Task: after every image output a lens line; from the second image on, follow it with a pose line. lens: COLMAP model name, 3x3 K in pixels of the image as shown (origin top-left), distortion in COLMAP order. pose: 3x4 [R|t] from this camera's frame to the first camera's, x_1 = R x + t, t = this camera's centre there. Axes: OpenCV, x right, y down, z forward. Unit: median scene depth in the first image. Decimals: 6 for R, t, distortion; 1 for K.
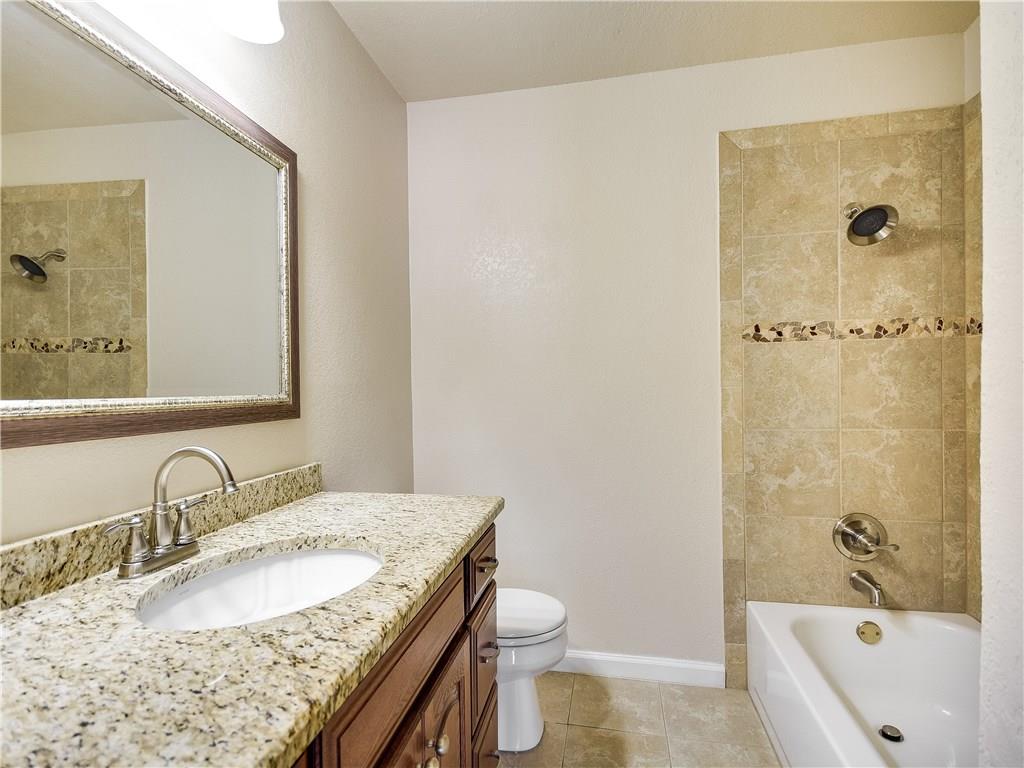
lens RADIAL K [[502.2, 0, 511.0], [0, 502.2, 390.5], [0, 0, 1]] dist [0.001208, 0.000138]
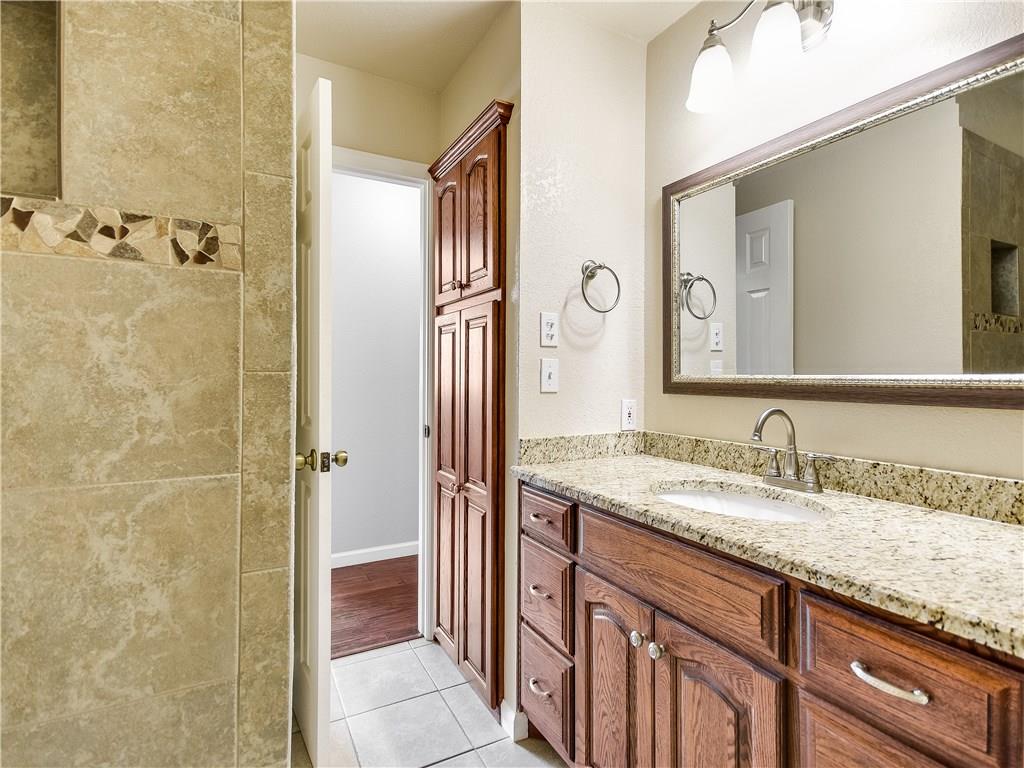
lens RADIAL K [[502.2, 0, 509.1], [0, 502.2, 375.7], [0, 0, 1]] dist [0.001208, 0.000138]
pose [[-0.763572, 0.014901, -0.645551, 0.741612], [0.006936, 0.999865, 0.014876, -0.009058], [0.645686, 0.006882, -0.763572, 1.331272]]
